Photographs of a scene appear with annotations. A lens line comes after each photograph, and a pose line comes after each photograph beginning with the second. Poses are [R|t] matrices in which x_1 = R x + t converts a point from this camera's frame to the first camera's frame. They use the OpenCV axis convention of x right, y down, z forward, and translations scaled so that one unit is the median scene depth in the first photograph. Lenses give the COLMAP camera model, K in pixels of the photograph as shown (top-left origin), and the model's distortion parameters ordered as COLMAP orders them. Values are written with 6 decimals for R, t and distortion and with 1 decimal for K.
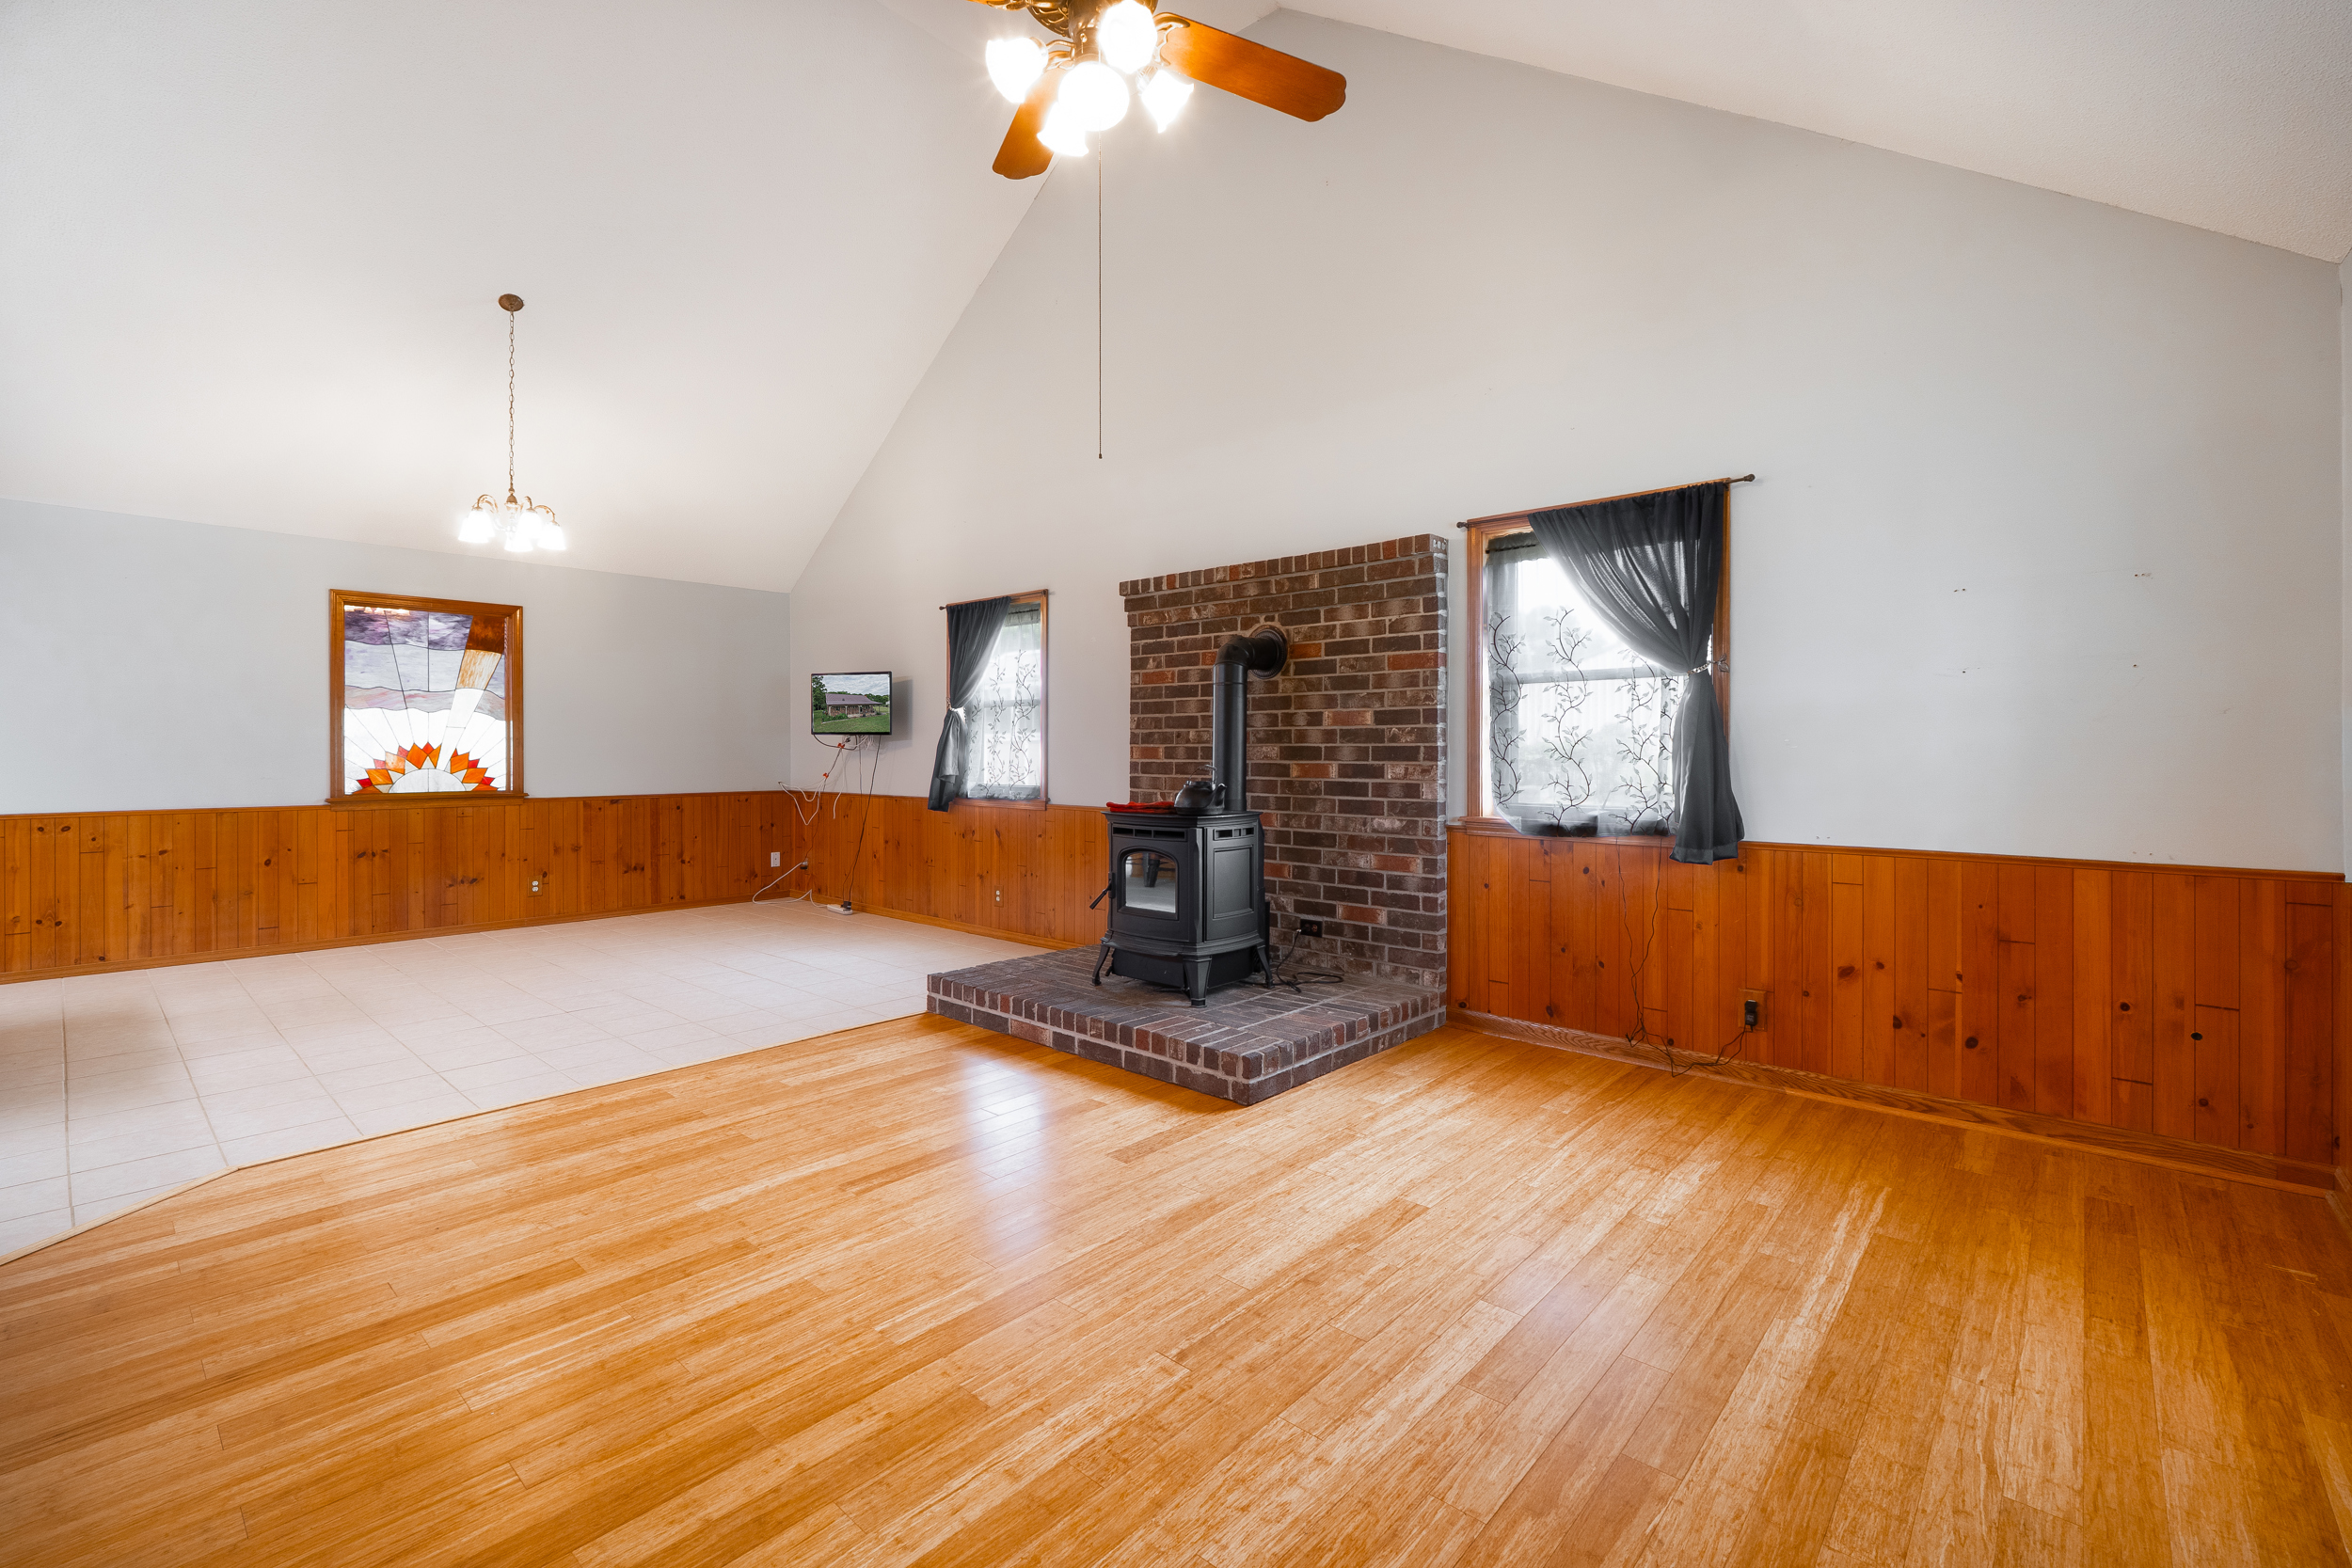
lens RADIAL K [[1012.0, 0, 1187.8], [0, 1012.0, 764.8], [0, 0, 1]] dist [-0.004247, -0.000106]
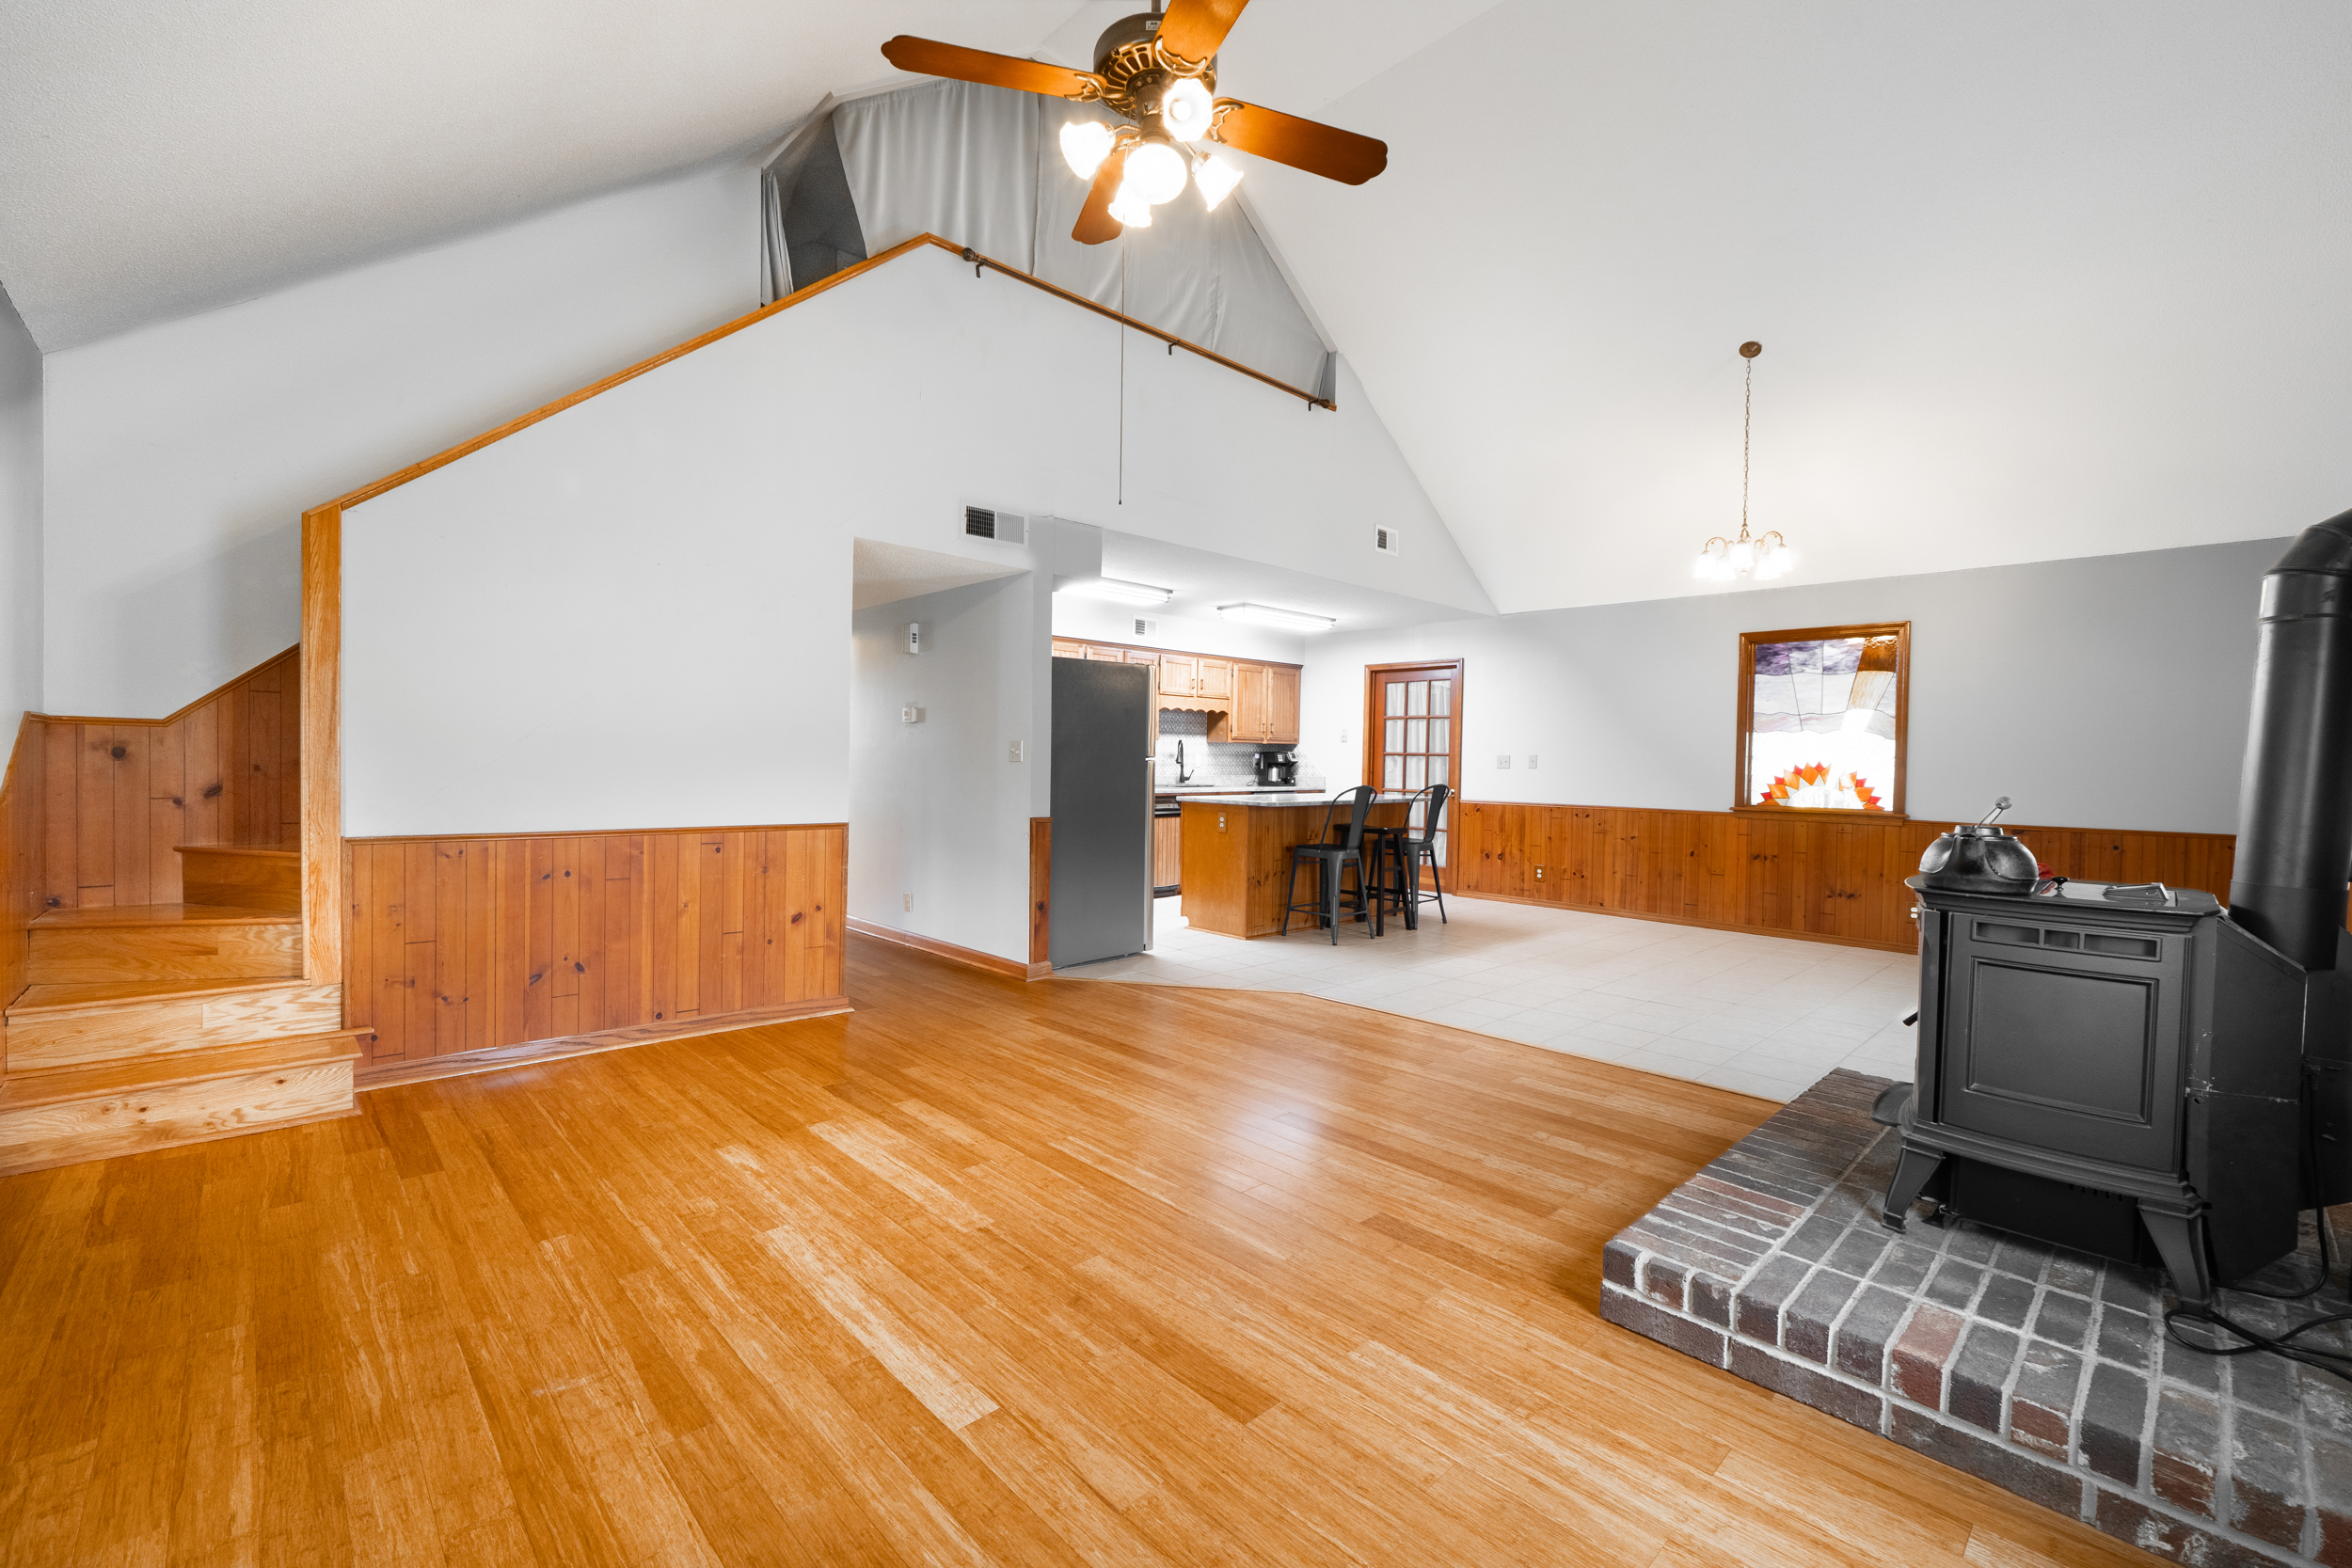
lens RADIAL K [[1012.0, 0, 1188.9], [0, 1012.0, 784.2], [0, 0, 1]] dist [-0.004247, -0.000106]
pose [[-0.087241, 0.022635, -0.995930, 0.412720], [-0.031748, 0.999171, 0.025489, -0.004165], [0.995681, 0.033842, -0.086450, 0.455953]]
